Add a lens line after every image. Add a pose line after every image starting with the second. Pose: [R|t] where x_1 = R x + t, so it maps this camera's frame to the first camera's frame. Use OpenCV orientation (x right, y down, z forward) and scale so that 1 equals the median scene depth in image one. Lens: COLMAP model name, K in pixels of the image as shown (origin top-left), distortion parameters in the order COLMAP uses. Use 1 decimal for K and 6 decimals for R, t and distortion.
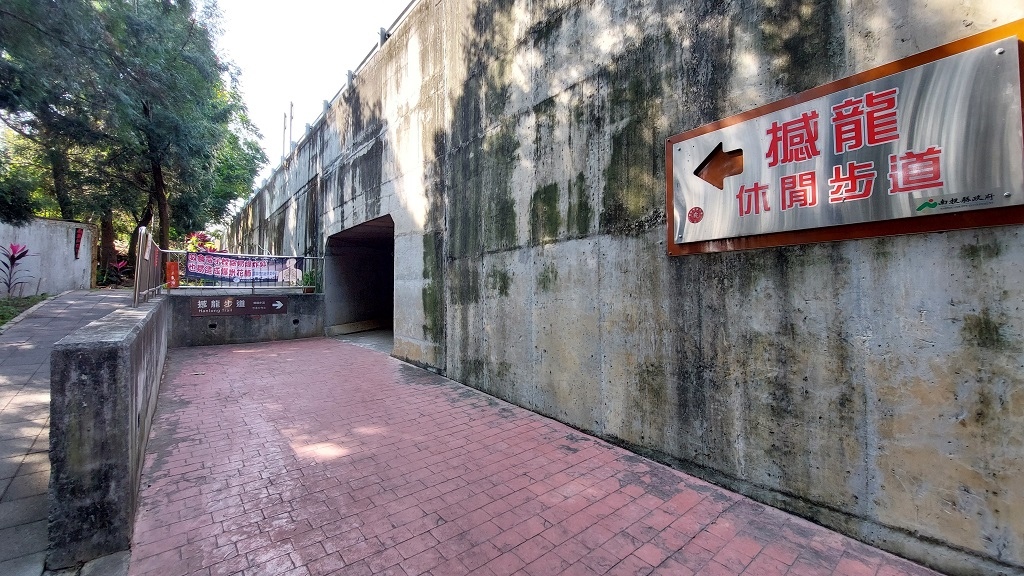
lens RADIAL K [[393.4, 0, 512.6], [0, 393.4, 290.1], [0, 0, 1]] dist [-0.019158, -0.000320]
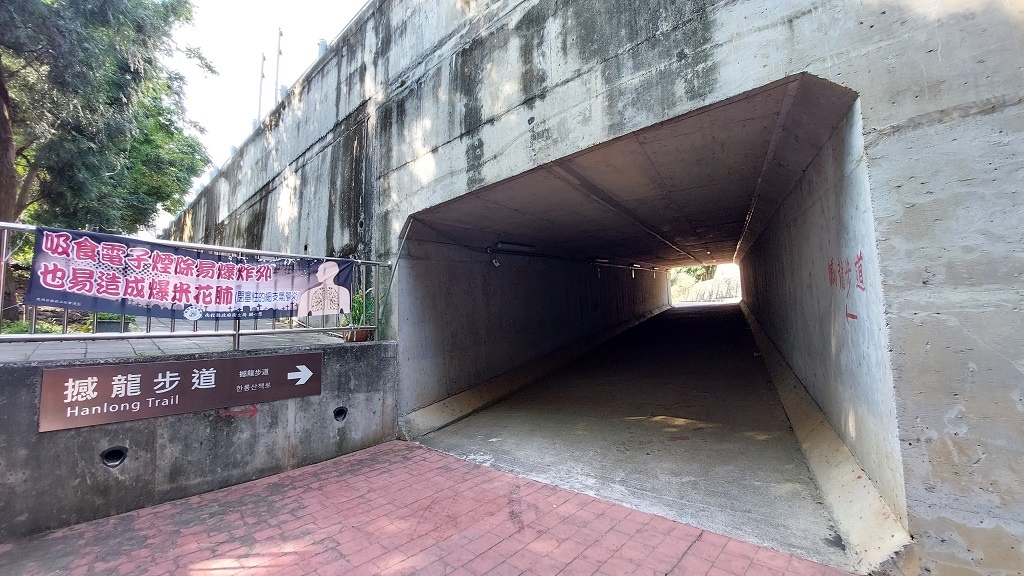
lens RADIAL K [[393.4, 0, 510.2], [0, 393.4, 289.7], [0, 0, 1]] dist [-0.019158, -0.000320]
pose [[0.990986, -0.016760, 0.132913, -0.440629], [0.028687, 0.995678, -0.088329, -0.007173], [-0.130858, 0.091346, 0.987184, 0.571769]]
